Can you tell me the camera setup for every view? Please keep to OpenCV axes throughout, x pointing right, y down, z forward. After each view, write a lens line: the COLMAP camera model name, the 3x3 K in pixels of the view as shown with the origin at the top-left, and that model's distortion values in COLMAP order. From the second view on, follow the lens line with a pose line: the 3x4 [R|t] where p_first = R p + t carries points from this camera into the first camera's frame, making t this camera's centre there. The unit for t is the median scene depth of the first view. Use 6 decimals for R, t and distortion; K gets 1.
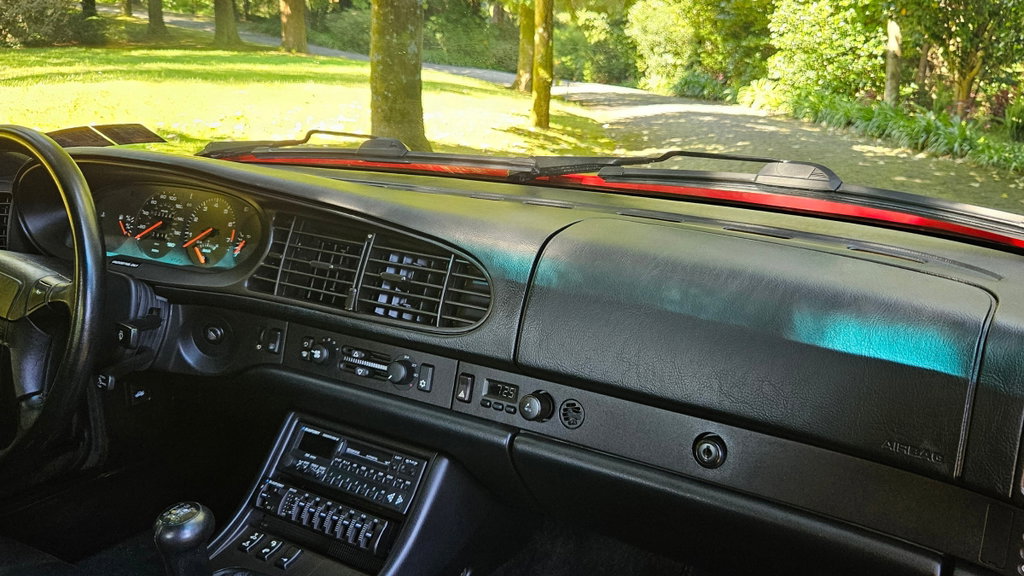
lens RADIAL K [[856.8, 0, 512.0], [0, 856.8, 288.0], [0, 0, 1]] dist [0.050820, -0.064460]
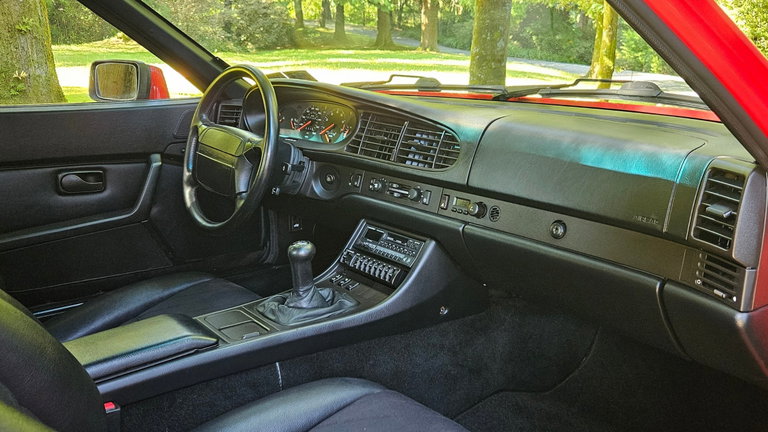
lens RADIAL K [[633.6, 0, 382.7], [0, 633.6, 227.0], [0, 0, 1]] dist [0.059417, -0.005797]
pose [[0.951728, 0.081385, -0.295957, 0.208123], [-0.081189, 0.996614, 0.012972, 0.147611], [0.296011, 0.011683, 0.955113, -0.332587]]
